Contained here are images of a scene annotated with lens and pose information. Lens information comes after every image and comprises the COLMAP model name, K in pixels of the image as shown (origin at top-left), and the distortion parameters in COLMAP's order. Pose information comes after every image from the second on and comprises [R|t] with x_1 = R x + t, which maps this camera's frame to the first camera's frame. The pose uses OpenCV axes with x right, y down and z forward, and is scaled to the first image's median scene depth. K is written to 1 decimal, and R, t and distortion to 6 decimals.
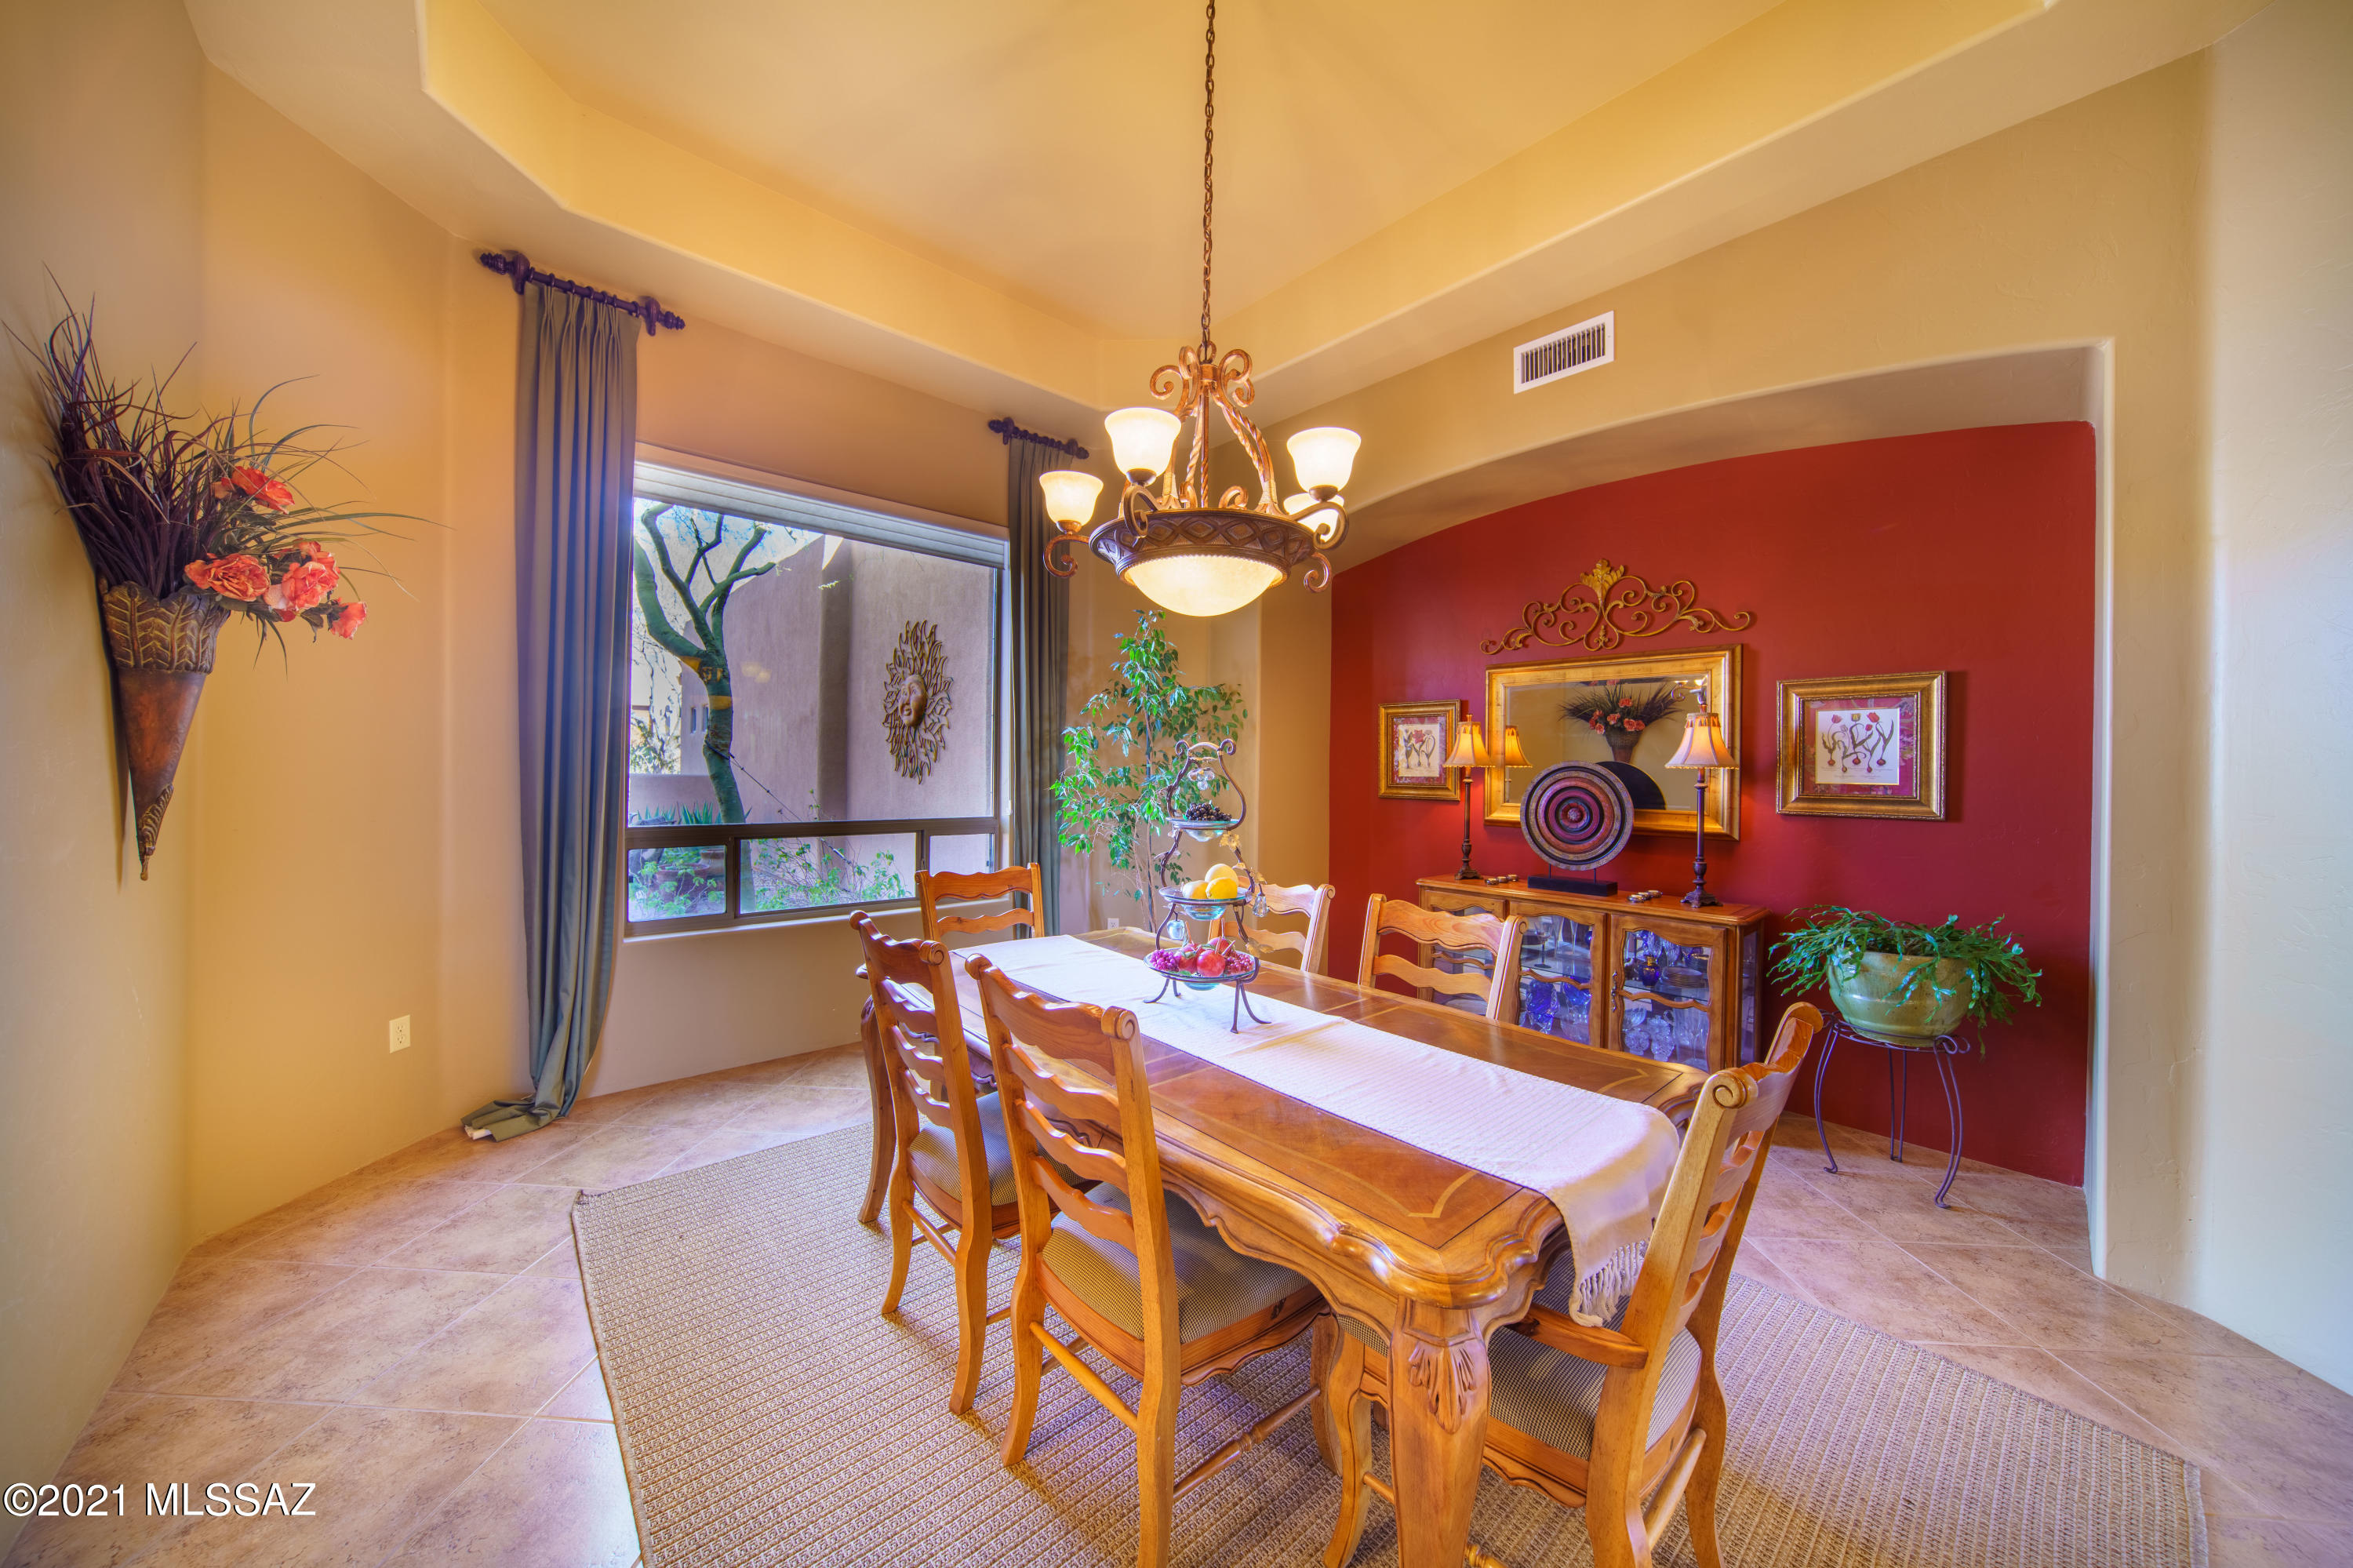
lens RADIAL K [[795.7, 0, 1175.5], [0, 795.7, 769.1], [0, 0, 1]] dist [0.000471, 0.000070]
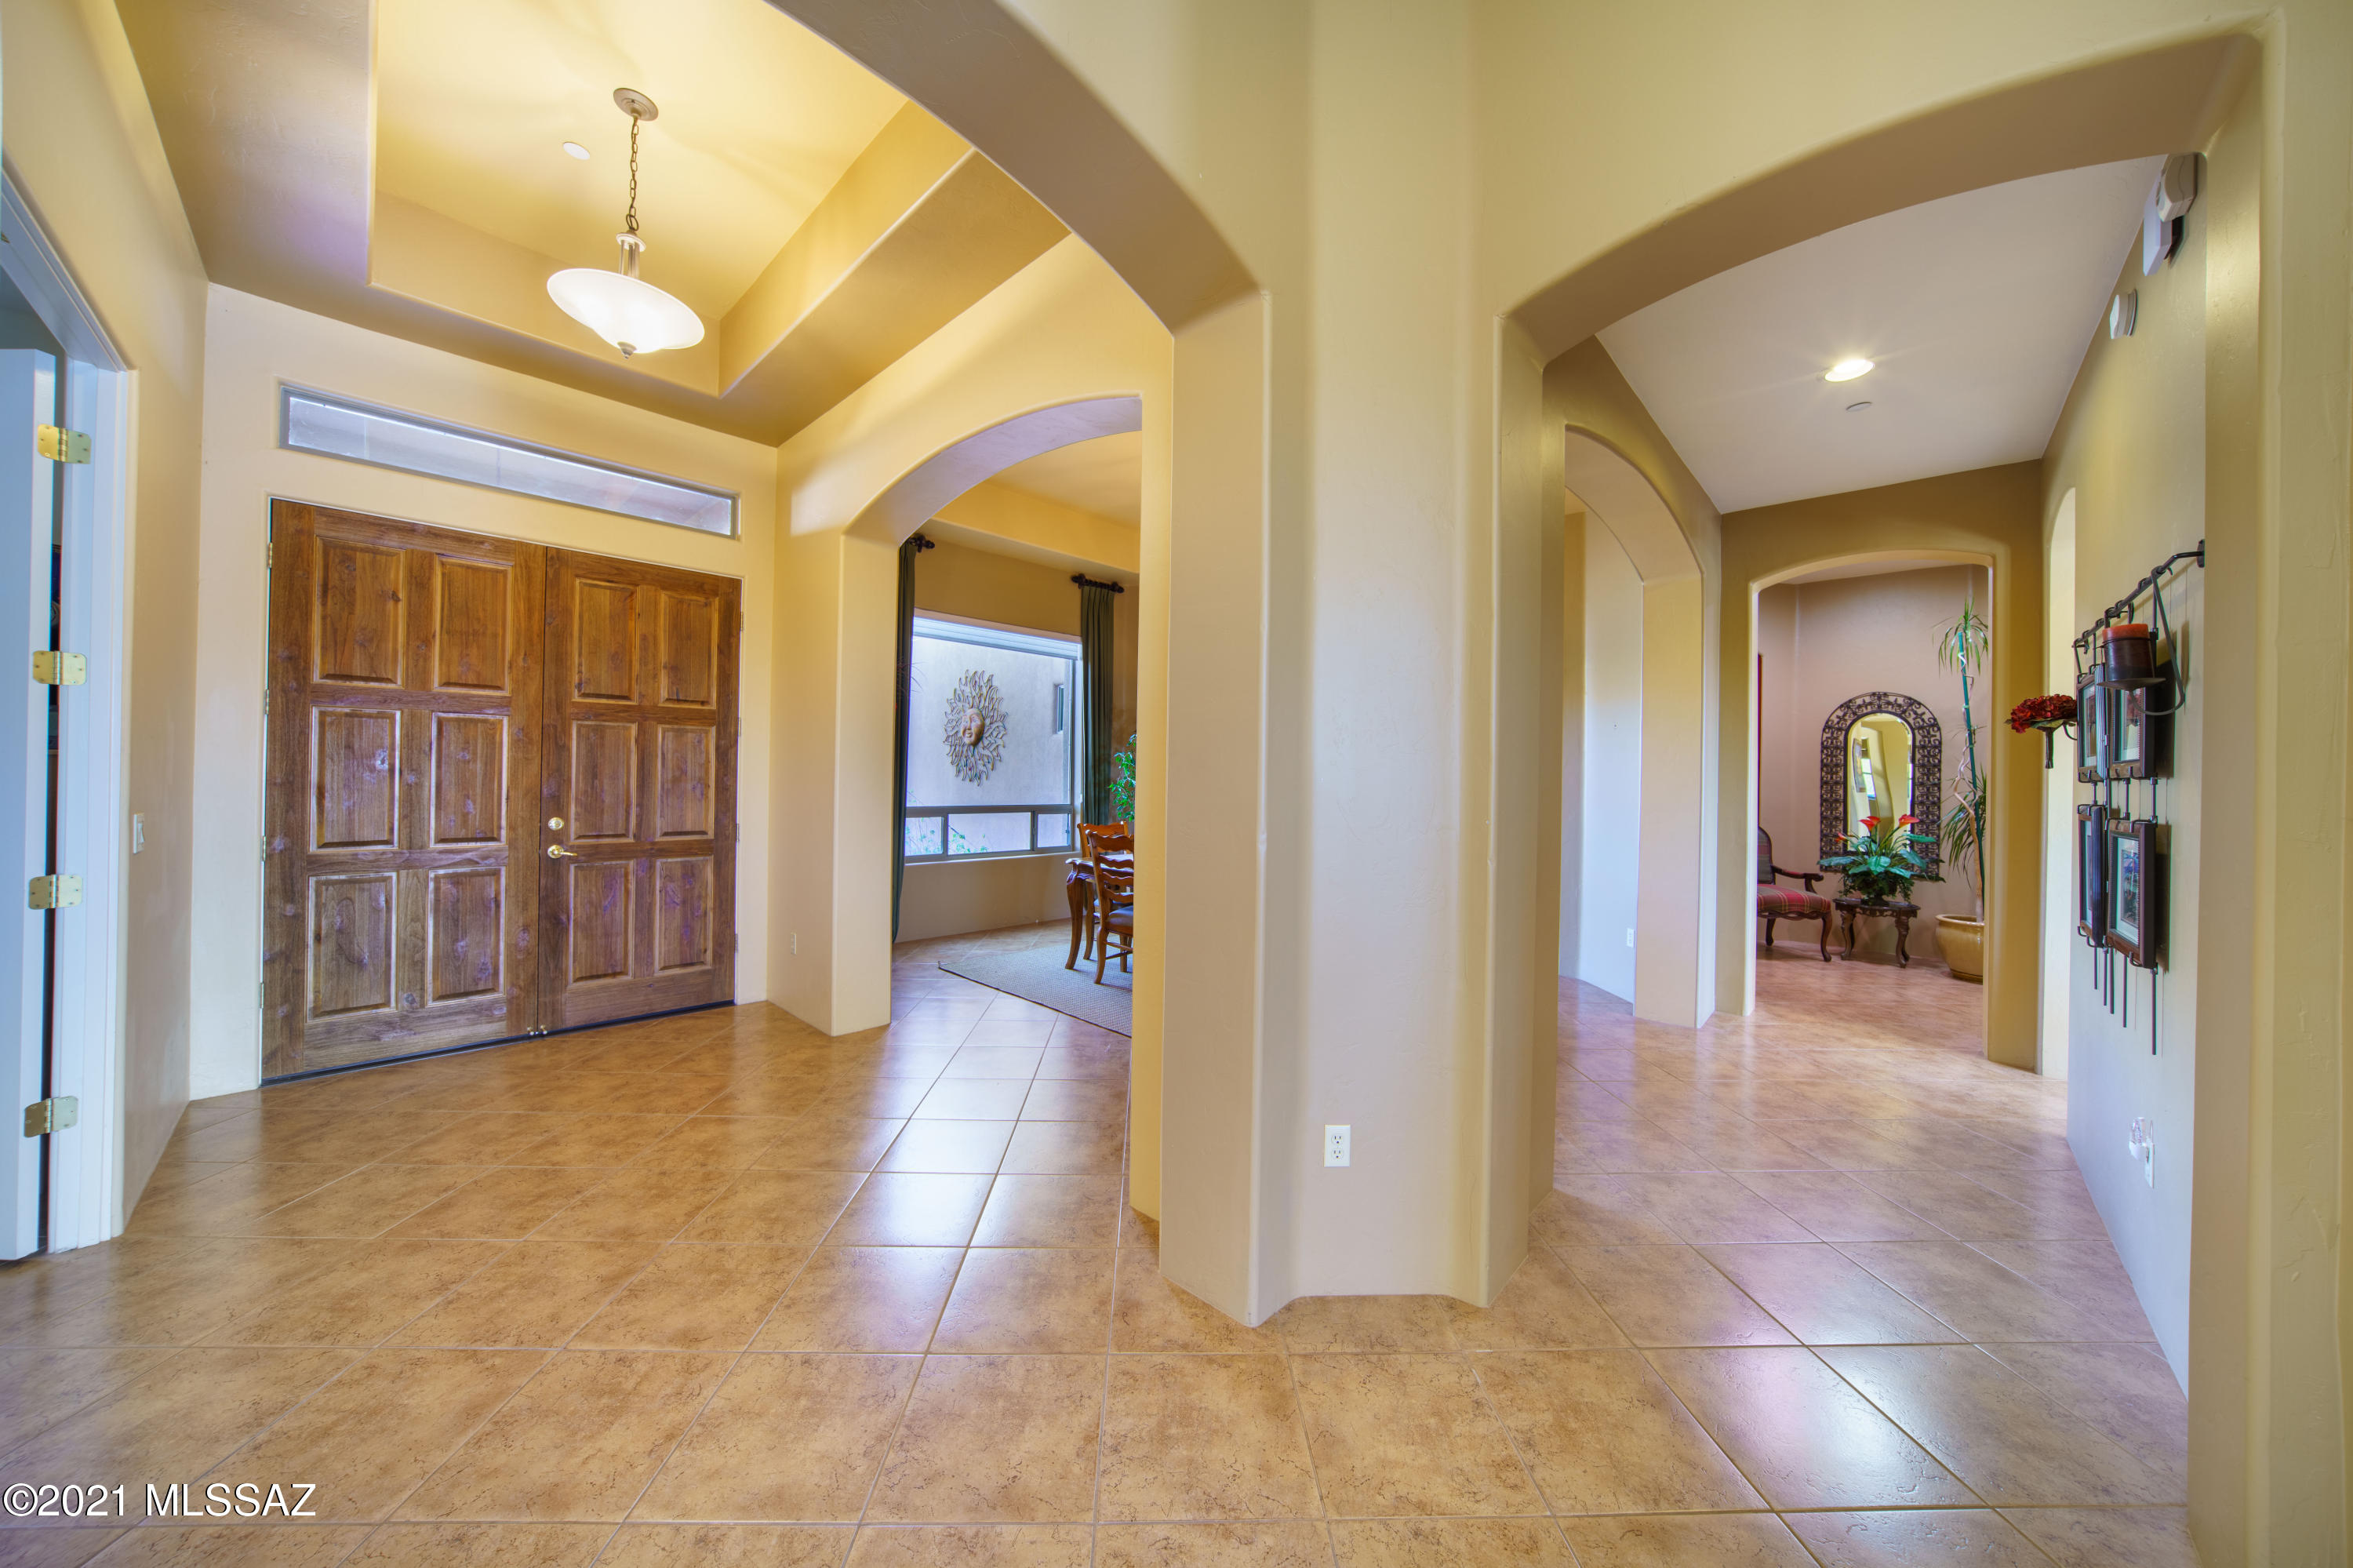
lens RADIAL K [[795.7, 0, 1175.5], [0, 795.7, 769.1], [0, 0, 1]] dist [0.000471, 0.000070]
pose [[0.997273, 0.008853, 0.073265, -0.078072], [-0.008069, 0.999907, -0.010997, 0.001153], [-0.073355, 0.010376, 0.997252, -0.447478]]
